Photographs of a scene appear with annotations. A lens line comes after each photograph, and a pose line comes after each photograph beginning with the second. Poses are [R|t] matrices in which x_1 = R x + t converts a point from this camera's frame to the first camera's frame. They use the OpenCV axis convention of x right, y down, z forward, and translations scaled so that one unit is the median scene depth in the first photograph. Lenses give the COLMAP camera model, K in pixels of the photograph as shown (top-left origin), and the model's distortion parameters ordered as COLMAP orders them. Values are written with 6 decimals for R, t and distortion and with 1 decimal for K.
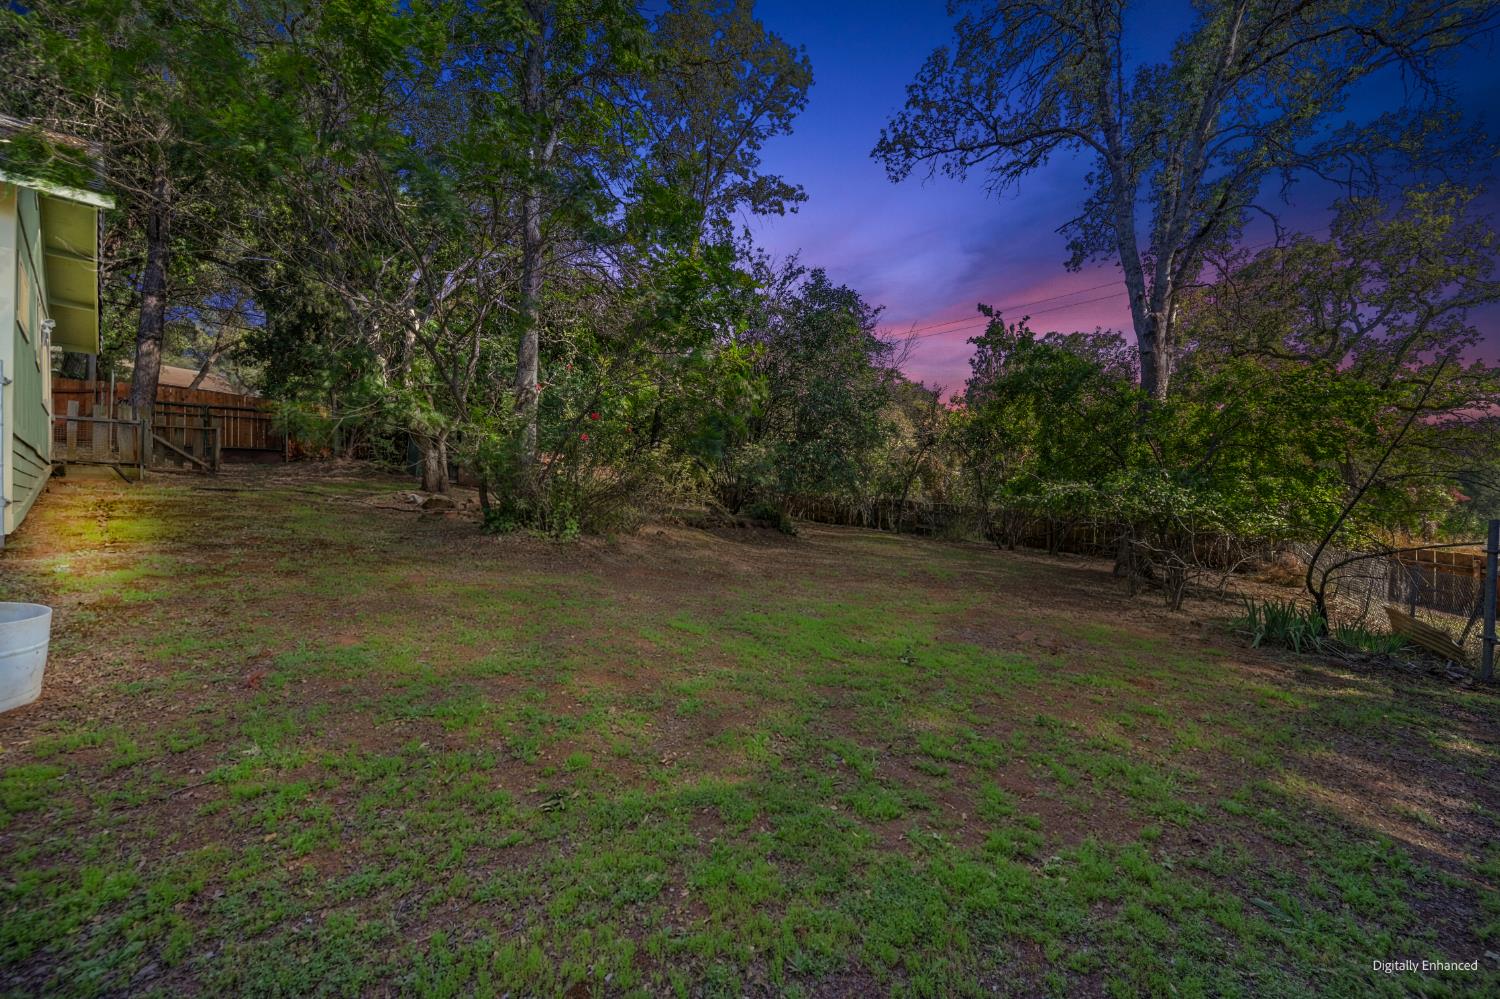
lens RADIAL K [[583.6, 0, 750.0], [0, 583.6, 499.5], [0, 0, 1]] dist [-0.002109, 0.000003]
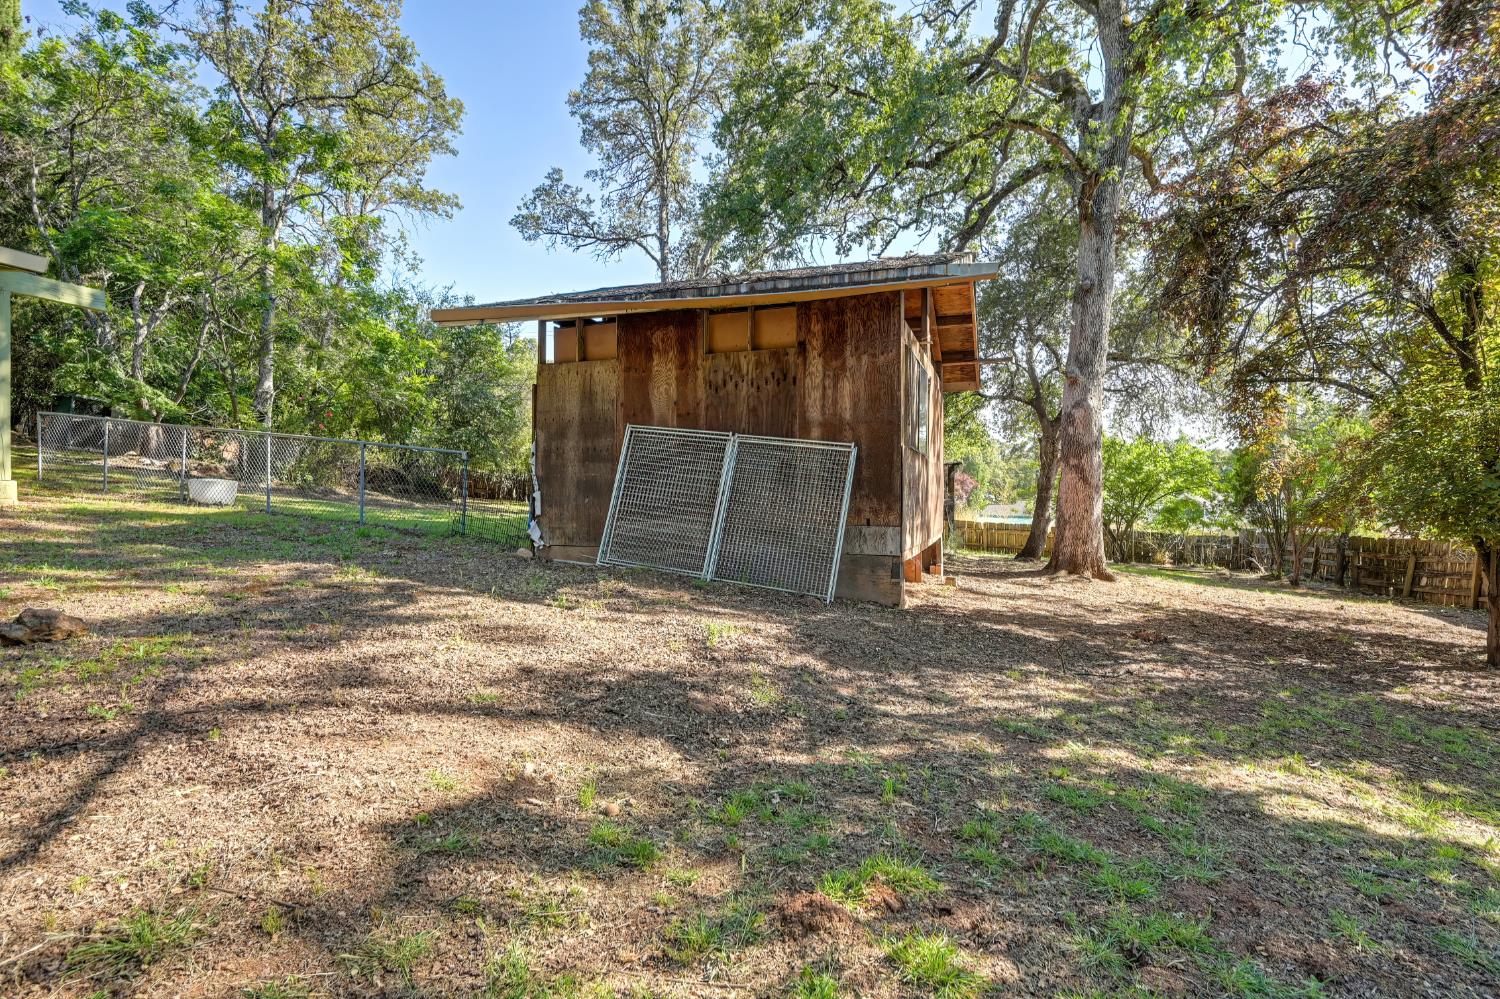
lens RADIAL K [[724.2, 0, 750.0], [0, 724.2, 499.5], [0, 0, 1]] dist [-0.000408, -0.000206]
pose [[0.890479, -0.002894, 0.455016, -0.049984], [-0.003533, 0.999906, 0.013275, 0.028238], [-0.455011, -0.013428, 0.890385, -0.599897]]
